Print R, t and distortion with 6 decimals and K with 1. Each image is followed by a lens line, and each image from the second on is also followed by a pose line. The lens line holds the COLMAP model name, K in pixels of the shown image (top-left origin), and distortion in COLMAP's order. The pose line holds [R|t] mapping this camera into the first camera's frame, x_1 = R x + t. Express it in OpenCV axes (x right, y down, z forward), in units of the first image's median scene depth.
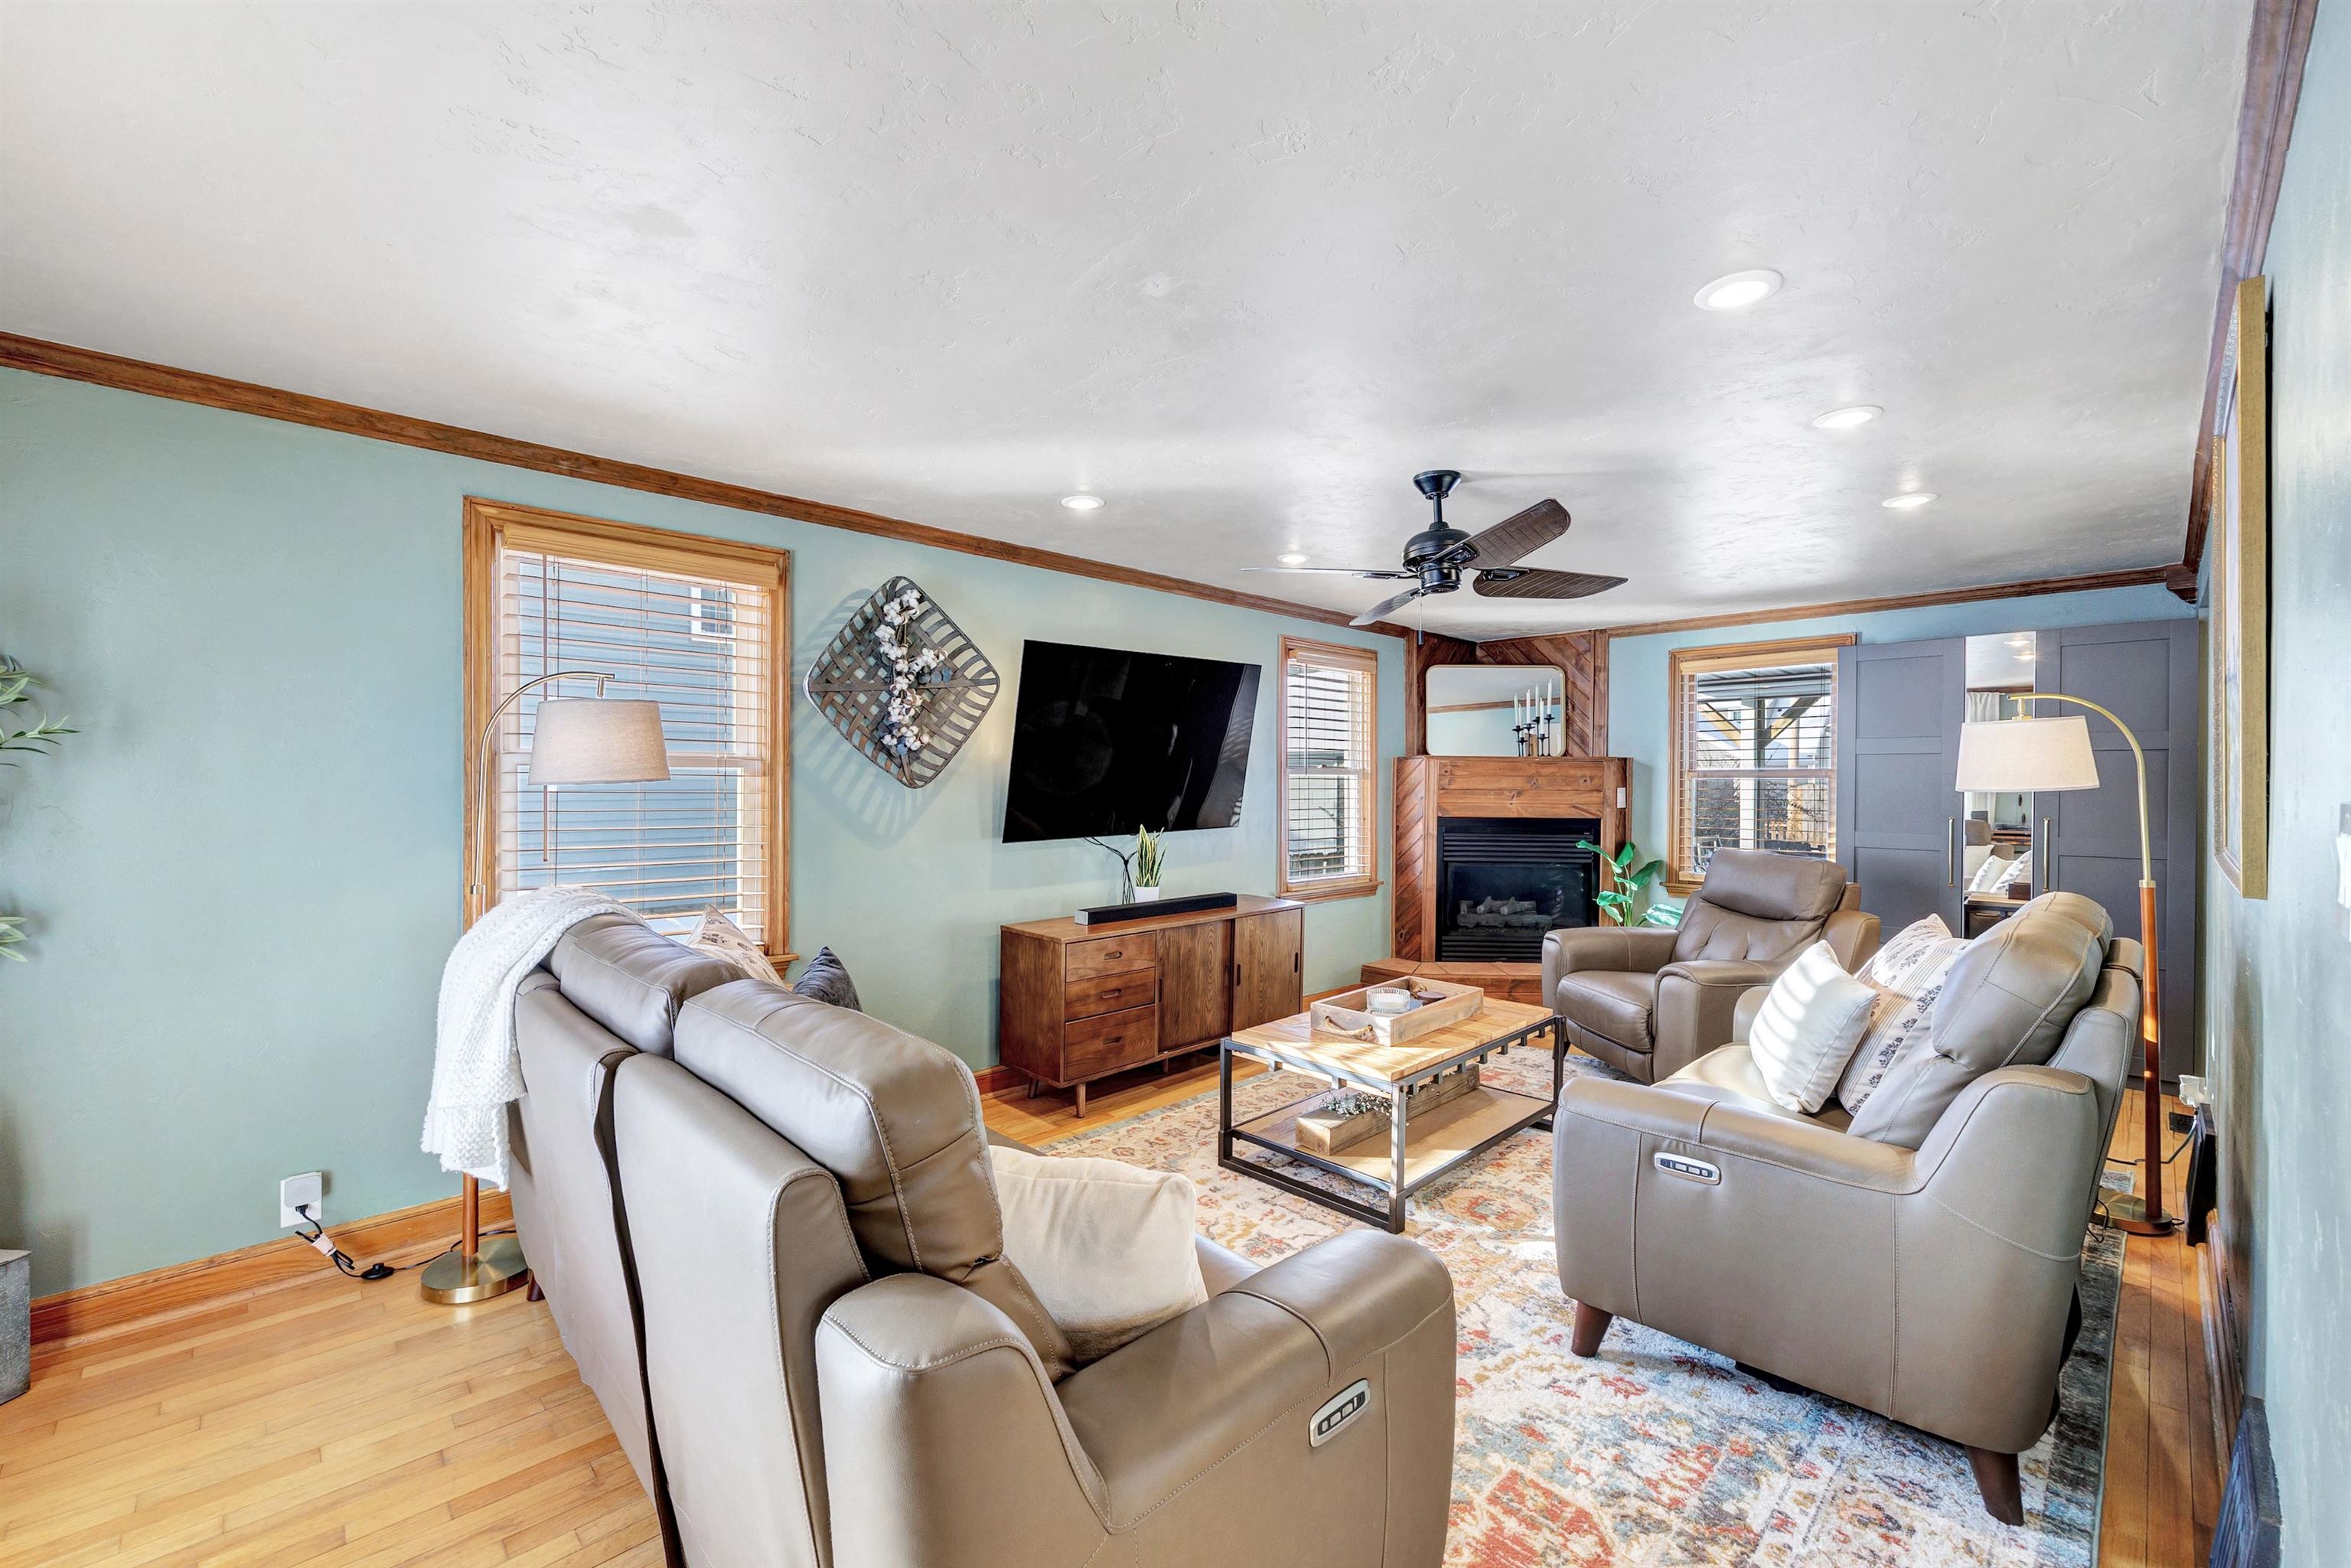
lens RADIAL K [[952.6, 0, 1166.5], [0, 952.6, 783.3], [0, 0, 1]] dist [-0.009984, 0.000161]
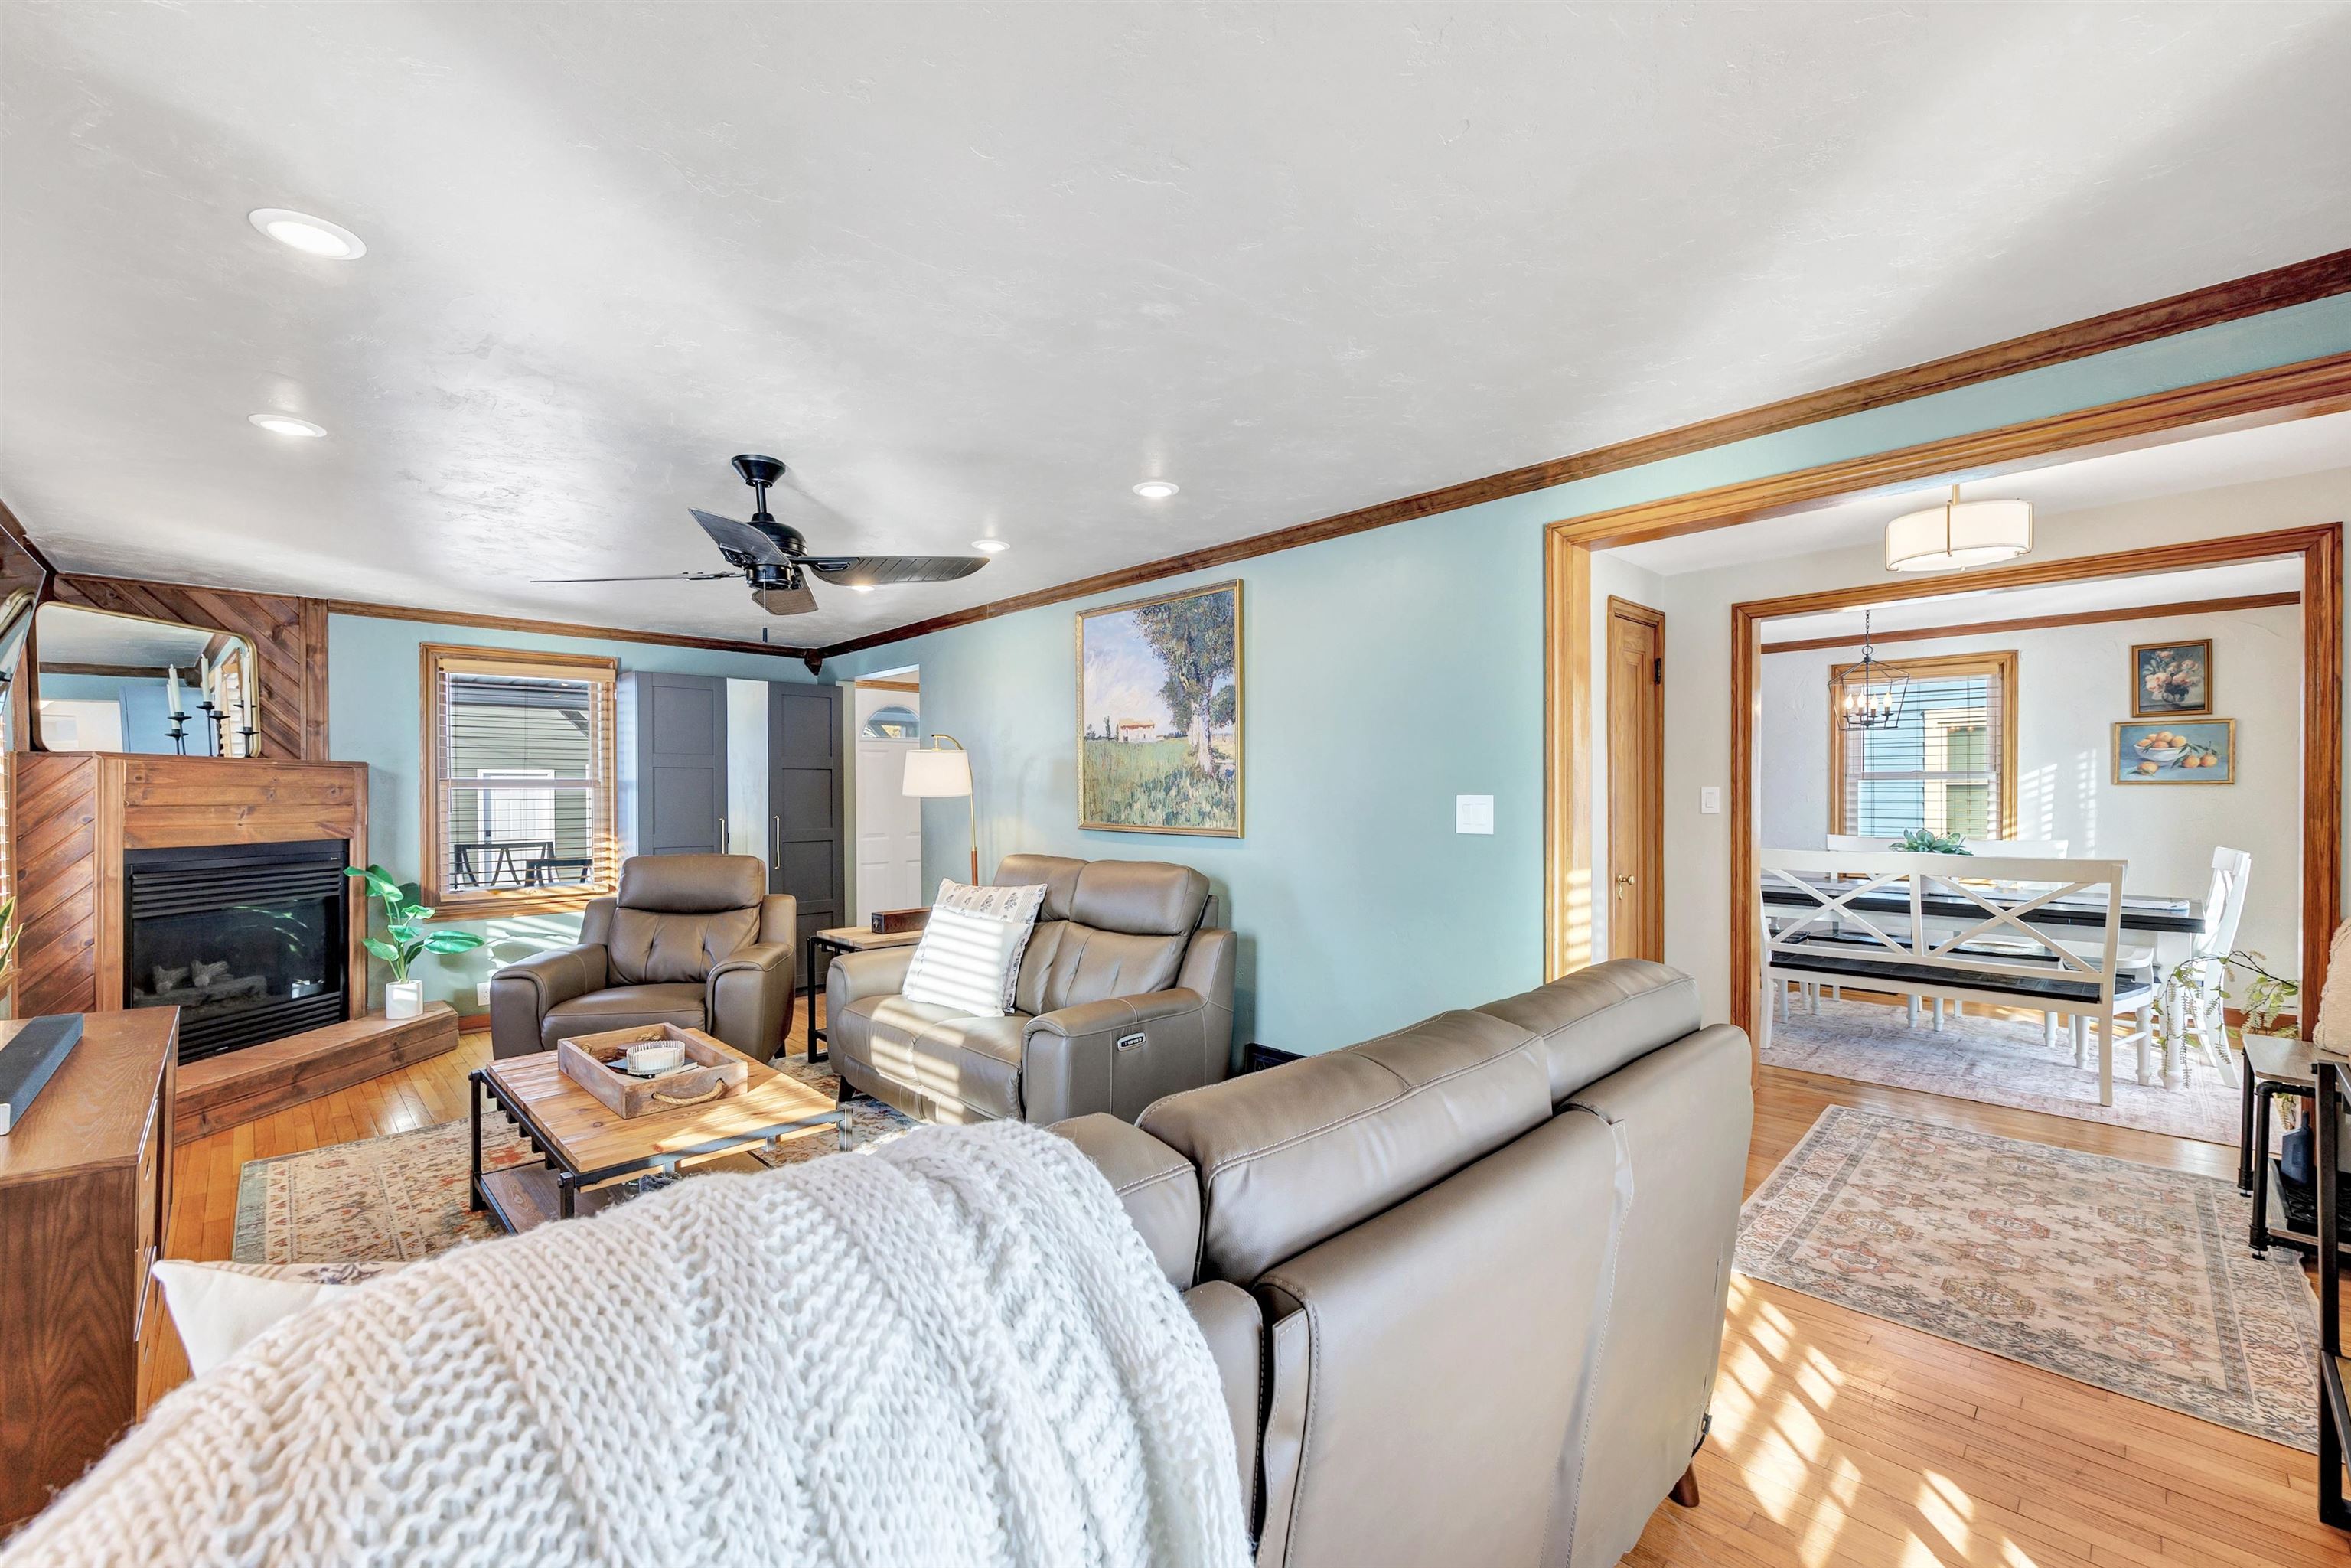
lens RADIAL K [[952.6, 0, 1166.5], [0, 952.6, 783.3], [0, 0, 1]] dist [-0.009984, 0.000161]
pose [[0.004630, 0.007780, 0.999959, -0.331447], [0.004572, 0.999959, -0.007801, -0.000655], [-0.999979, 0.004608, 0.004594, 0.312314]]
